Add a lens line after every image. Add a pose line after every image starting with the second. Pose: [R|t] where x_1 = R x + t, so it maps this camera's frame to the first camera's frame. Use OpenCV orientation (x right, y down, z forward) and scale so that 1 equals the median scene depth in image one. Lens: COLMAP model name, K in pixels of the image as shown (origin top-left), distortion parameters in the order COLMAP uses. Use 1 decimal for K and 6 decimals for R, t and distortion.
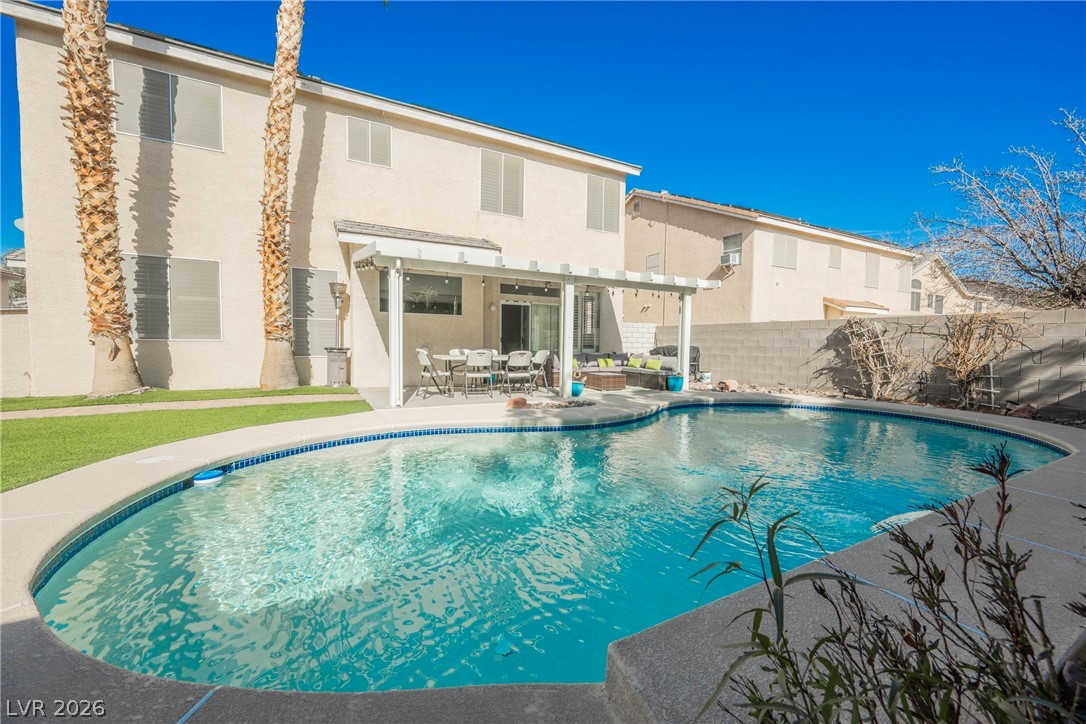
lens RADIAL K [[431.6, 0, 546.2], [0, 431.6, 362.9], [0, 0, 1]] dist [-0.001111, 0.000015]
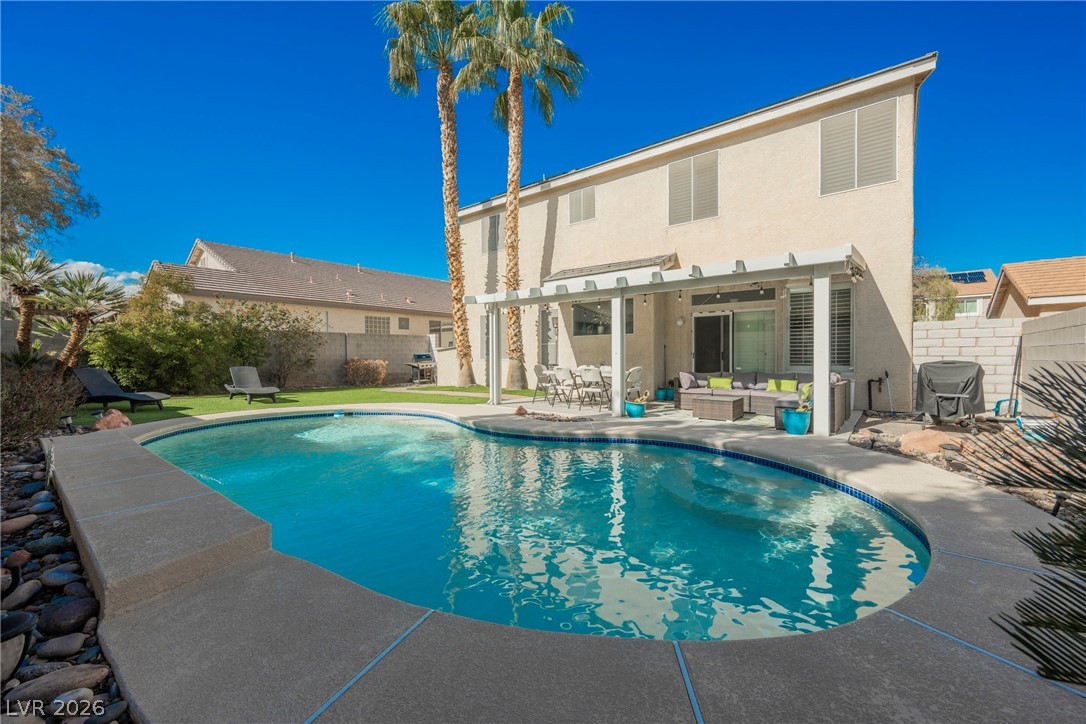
lens RADIAL K [[431.6, 0, 546.2], [0, 431.6, 362.9], [0, 0, 1]] dist [-0.001111, 0.000015]
pose [[0.383230, -0.000968, -0.923652, 0.867549], [-0.035098, 0.999262, -0.015610, -0.017479], [0.922986, 0.038401, 0.382914, 0.492633]]
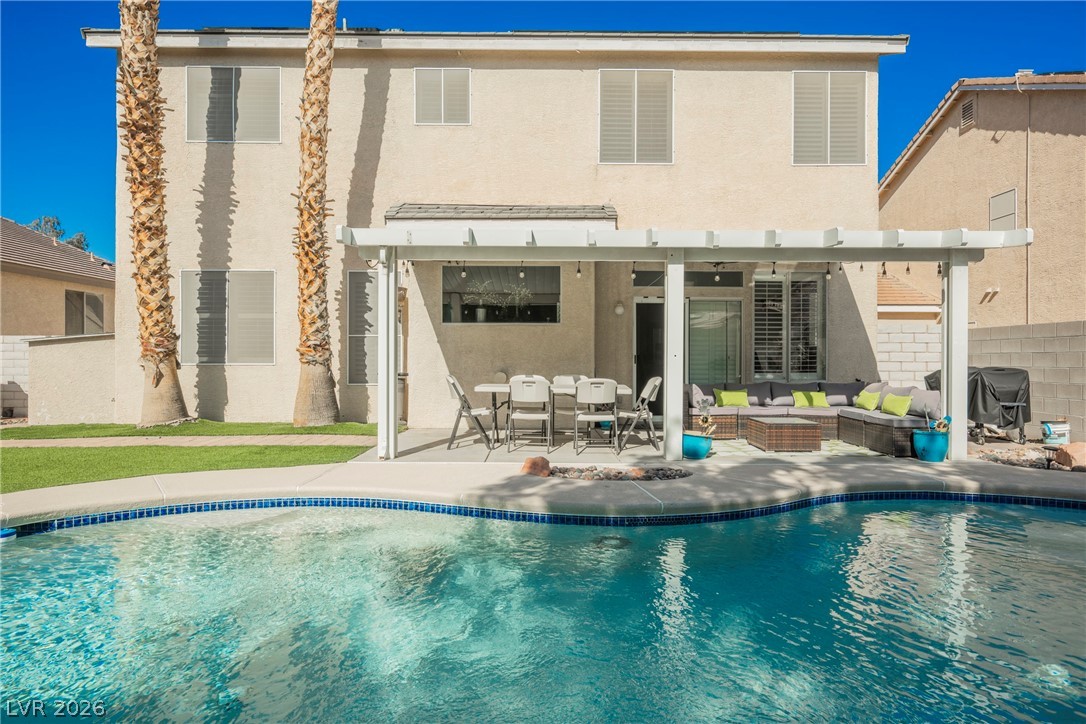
lens RADIAL K [[627.3, 0, 544.3], [0, 627.3, 358.7], [0, 0, 1]] dist [-0.003981, 0.001198]
pose [[0.880696, -0.010491, -0.473566, 0.292922], [-0.014017, 0.998740, -0.048192, -0.011895], [0.473475, 0.049080, 0.879439, 0.183242]]
